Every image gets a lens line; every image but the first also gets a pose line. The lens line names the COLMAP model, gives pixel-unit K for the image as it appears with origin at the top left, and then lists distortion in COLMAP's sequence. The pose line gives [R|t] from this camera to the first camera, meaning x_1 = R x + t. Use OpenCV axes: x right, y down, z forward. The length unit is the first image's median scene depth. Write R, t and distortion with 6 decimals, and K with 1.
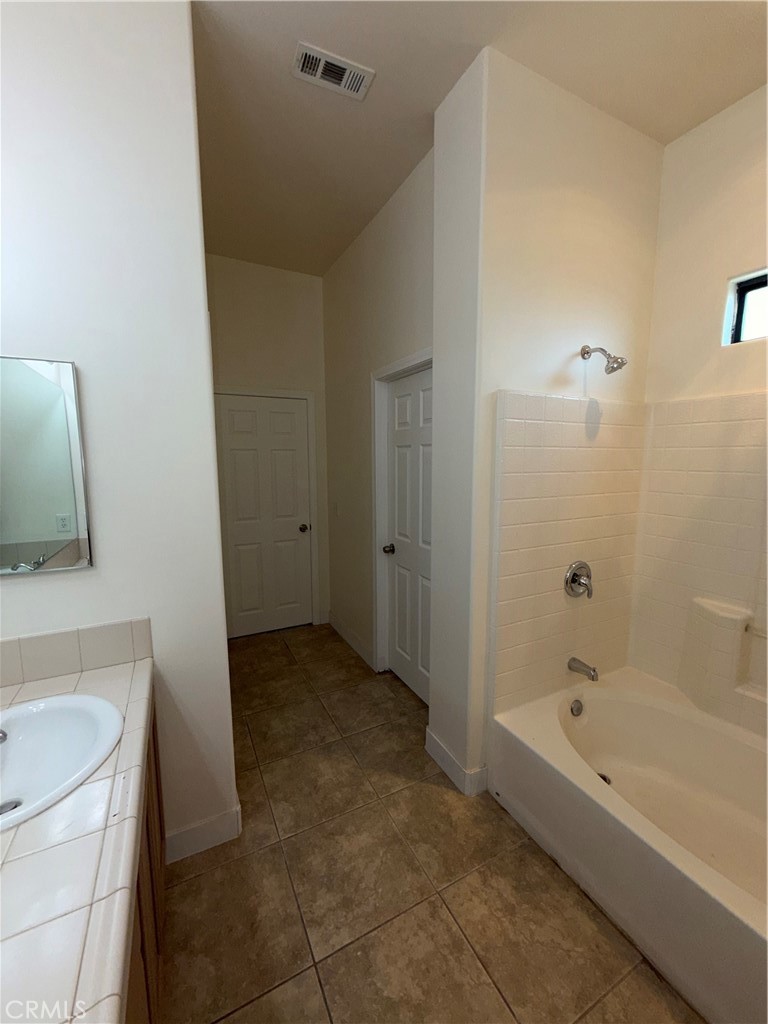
lens RADIAL K [[409.8, 0, 384.7], [0, 409.8, 515.8], [0, 0, 1]] dist [-0.001189, 0.000048]
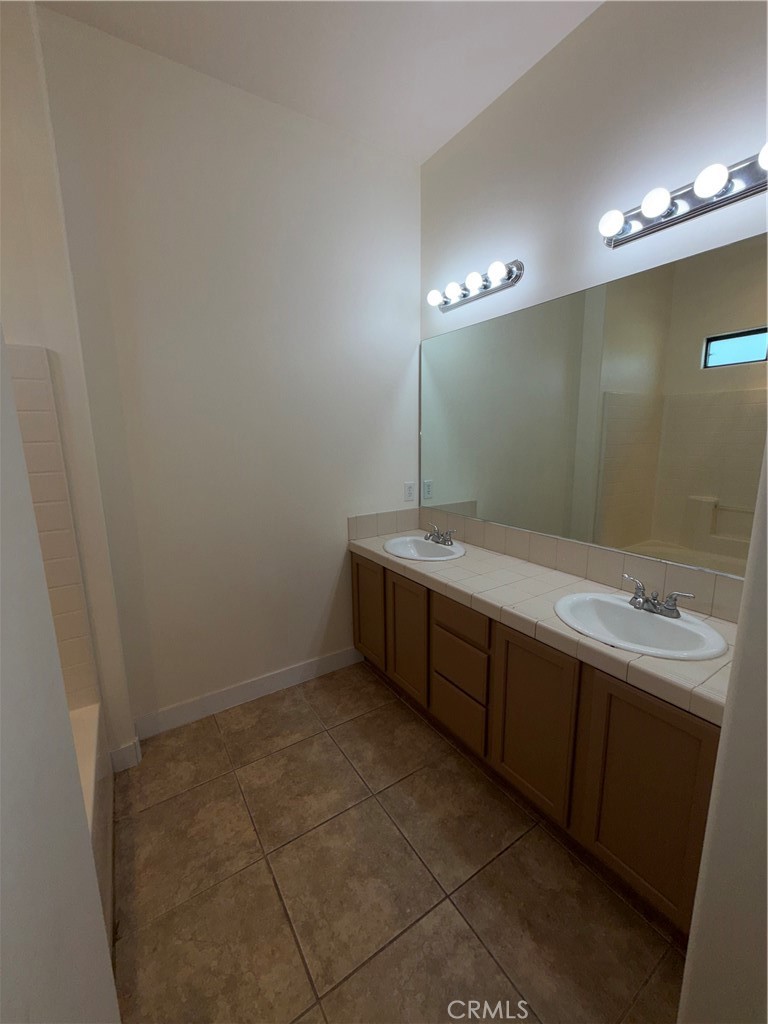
lens RADIAL K [[409.8, 0, 383.9], [0, 409.8, 510.0], [0, 0, 1]] dist [-0.001189, 0.000048]
pose [[-0.995089, 0.039118, -0.090931, 0.049536], [0.009094, 0.950845, 0.309535, -0.176139], [0.098570, 0.307188, -0.946530, 1.620224]]
